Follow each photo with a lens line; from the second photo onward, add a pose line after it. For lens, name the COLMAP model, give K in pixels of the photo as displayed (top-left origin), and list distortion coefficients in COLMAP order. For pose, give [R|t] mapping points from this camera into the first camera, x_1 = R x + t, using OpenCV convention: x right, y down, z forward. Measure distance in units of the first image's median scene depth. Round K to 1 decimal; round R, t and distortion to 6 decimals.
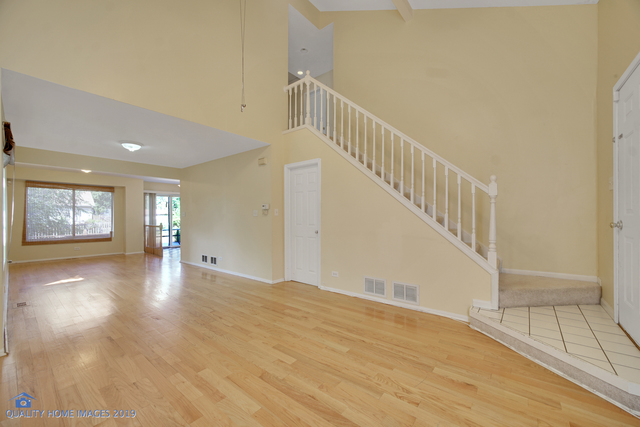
lens RADIAL K [[253.6, 0, 323.7], [0, 253.6, 215.4], [0, 0, 1]] dist [-0.006645, -0.000253]
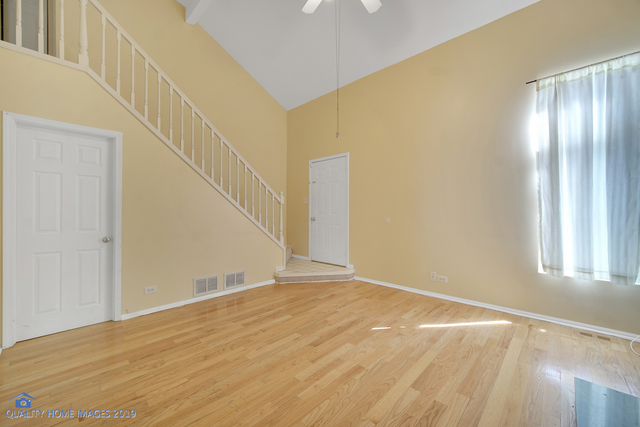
lens RADIAL K [[256.5, 0, 322.7], [0, 256.5, 211.5], [0, 0, 1]] dist [0.000687, -0.000202]
pose [[0.075158, 0.014648, 0.997064, -0.991331], [-0.001020, 0.999893, -0.014612, 0.001099], [-0.997171, 0.000081, 0.075164, 0.574013]]
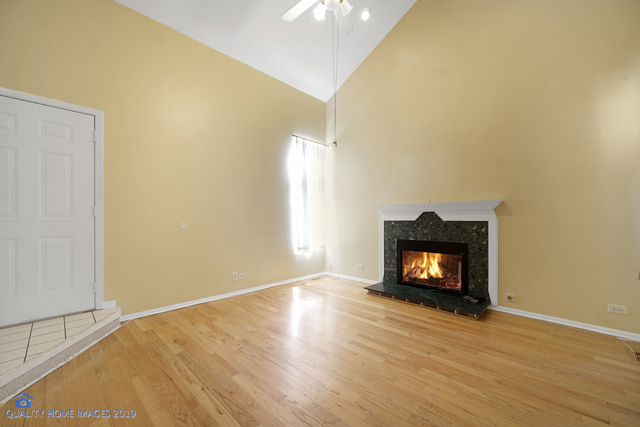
lens RADIAL K [[253.6, 0, 323.7], [0, 253.6, 215.4], [0, 0, 1]] dist [-0.006645, -0.000253]
pose [[-0.997099, 0.005600, 0.075909, -0.213146], [0.004781, 0.999928, -0.010968, 0.001630], [-0.075965, -0.010574, -0.997054, 1.448115]]
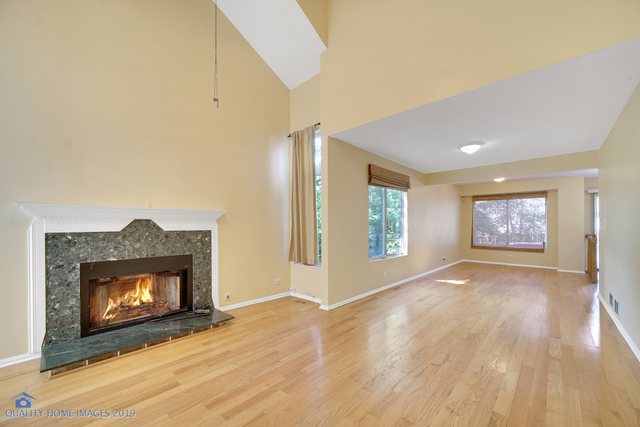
lens RADIAL K [[257.3, 0, 321.7], [0, 257.3, 226.2], [0, 0, 1]] dist [0.000494, -0.000023]
pose [[-0.074970, 0.004516, -0.997176, 0.312162], [0.006799, 0.999969, 0.004018, -0.001101], [0.997163, -0.006479, -0.074998, 0.834999]]
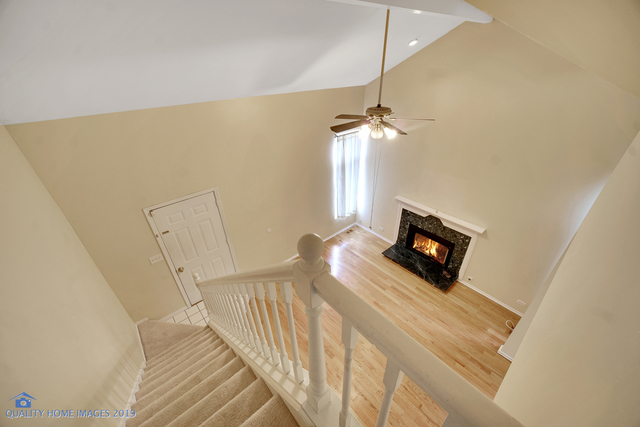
lens RADIAL K [[256.5, 0, 322.7], [0, 256.5, 211.5], [0, 0, 1]] dist [0.000687, -0.000202]
pose [[-0.986058, -0.069621, 0.151138, -0.133992], [0.019911, 0.852379, 0.522545, -1.079908], [-0.165207, 0.518269, -0.839109, 1.771369]]
